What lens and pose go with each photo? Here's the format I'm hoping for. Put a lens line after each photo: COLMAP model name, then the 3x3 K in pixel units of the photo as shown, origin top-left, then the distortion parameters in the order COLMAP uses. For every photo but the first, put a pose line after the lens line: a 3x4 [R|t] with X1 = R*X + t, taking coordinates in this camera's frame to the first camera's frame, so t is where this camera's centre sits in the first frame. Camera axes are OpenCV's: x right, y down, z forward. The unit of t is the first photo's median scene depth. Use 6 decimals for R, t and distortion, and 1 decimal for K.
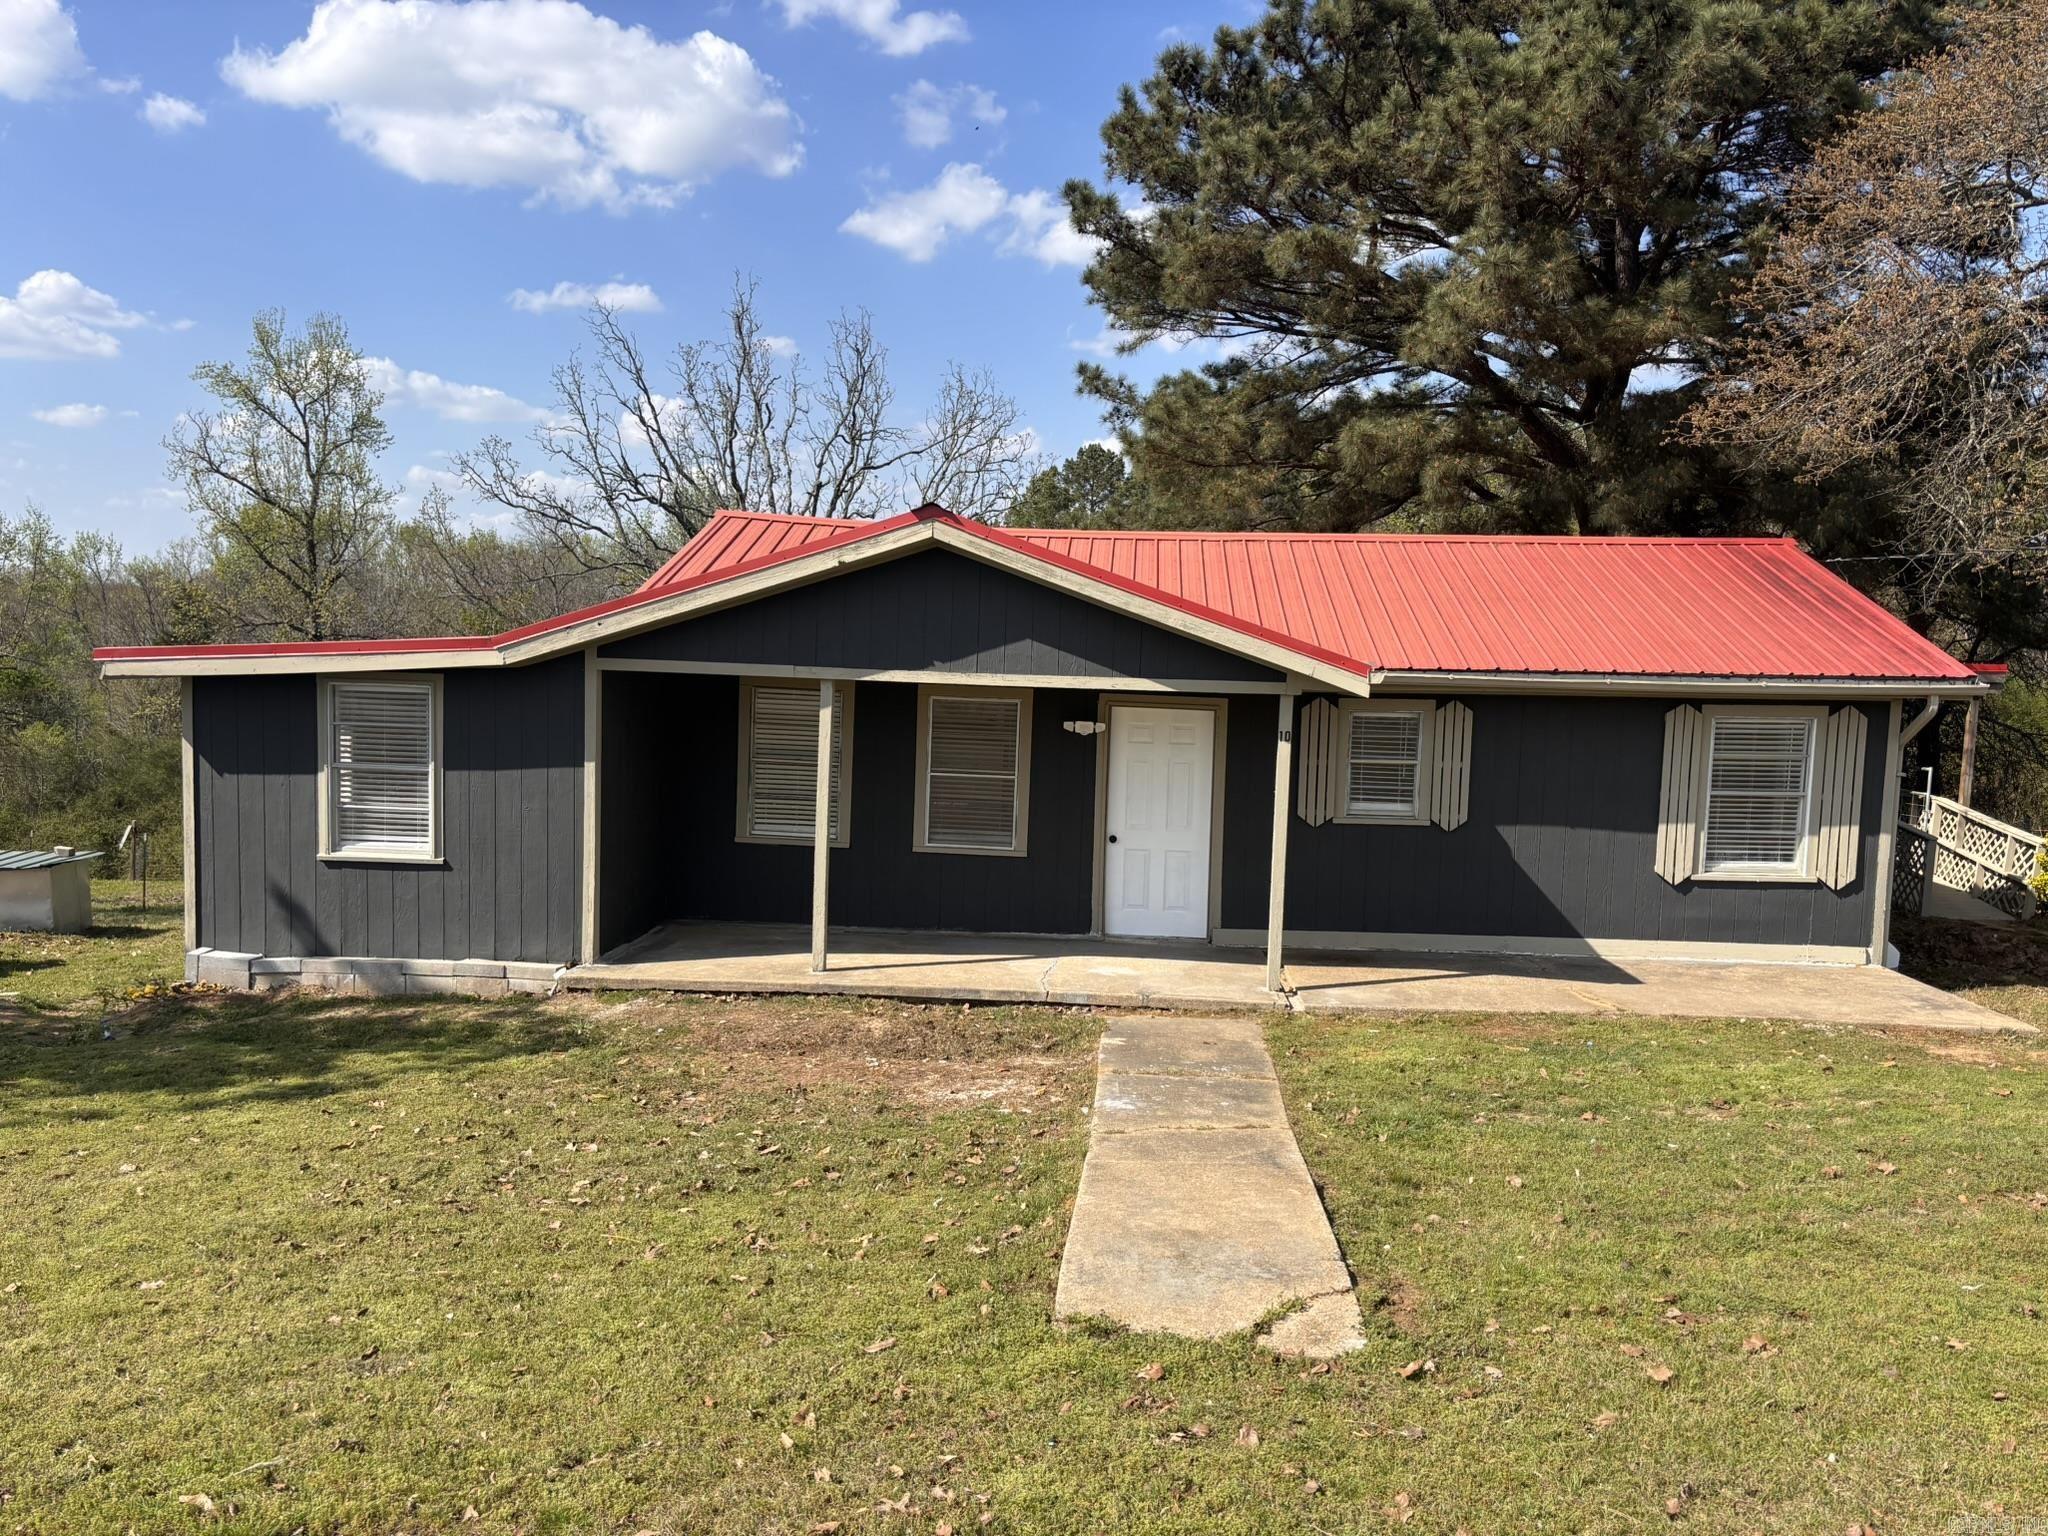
lens RADIAL K [[1562.9, 0, 1022.8], [0, 1562.9, 758.0], [0, 0, 1]] dist [0.042141, -0.016363]
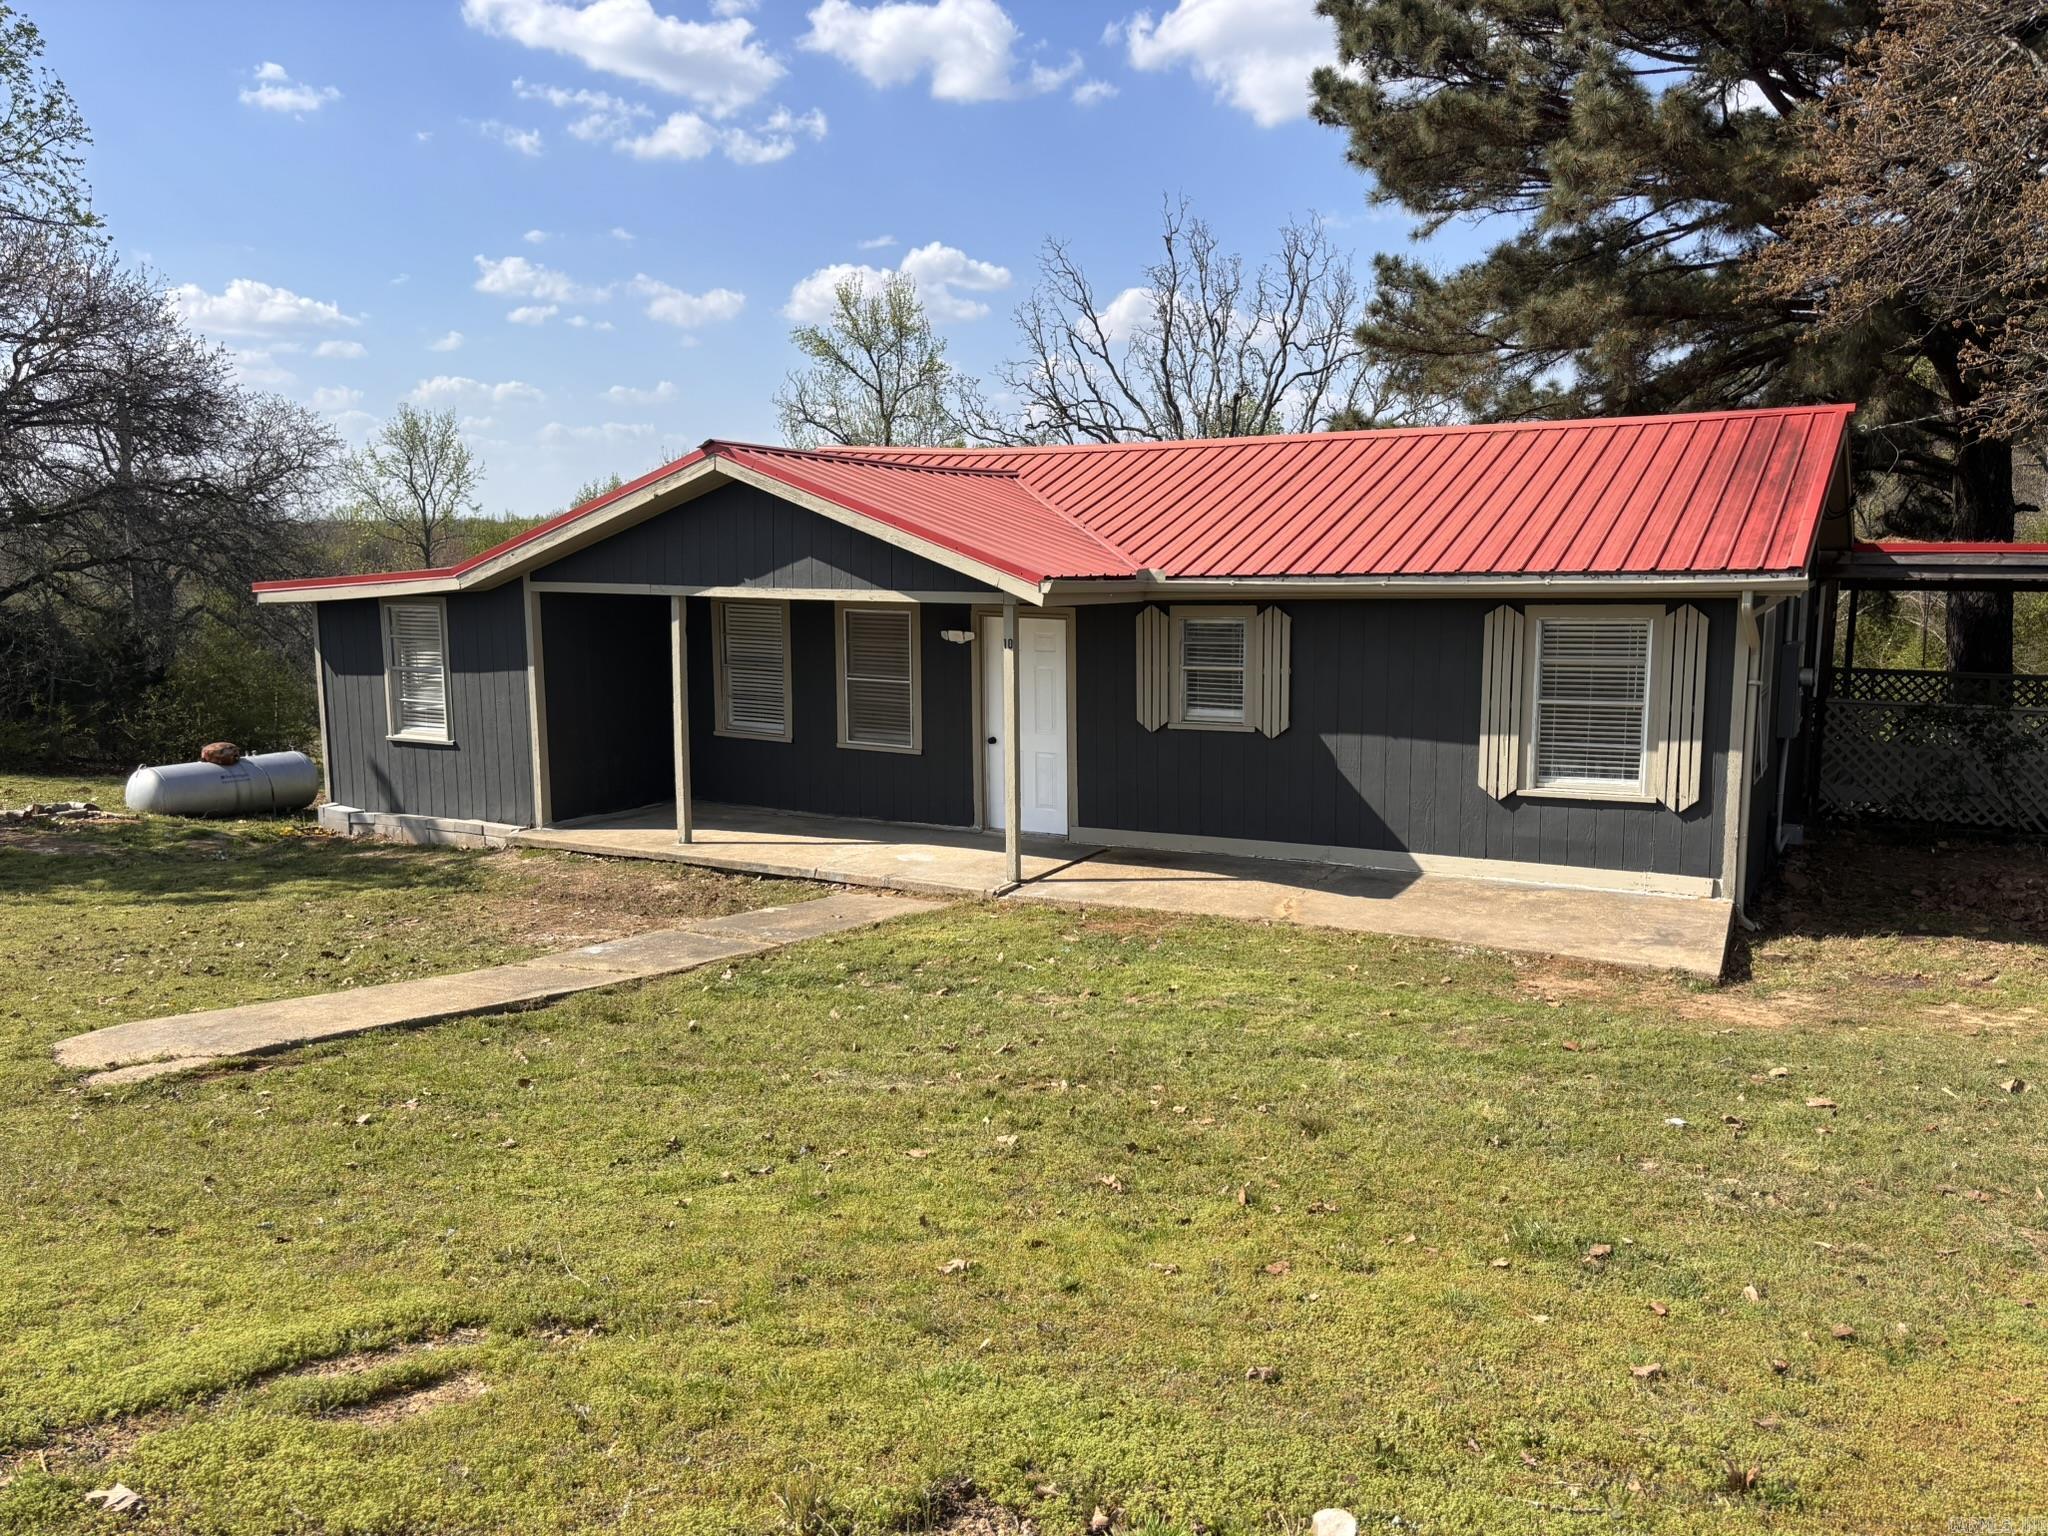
lens RADIAL K [[1562.9, 0, 1021.5], [0, 1562.9, 771.4], [0, 0, 1]] dist [0.042141, -0.016363]
pose [[0.901240, 0.030434, -0.432251, 0.566282], [-0.002419, 0.997868, 0.065215, 0.003509], [0.433315, -0.057729, 0.899392, 0.041678]]
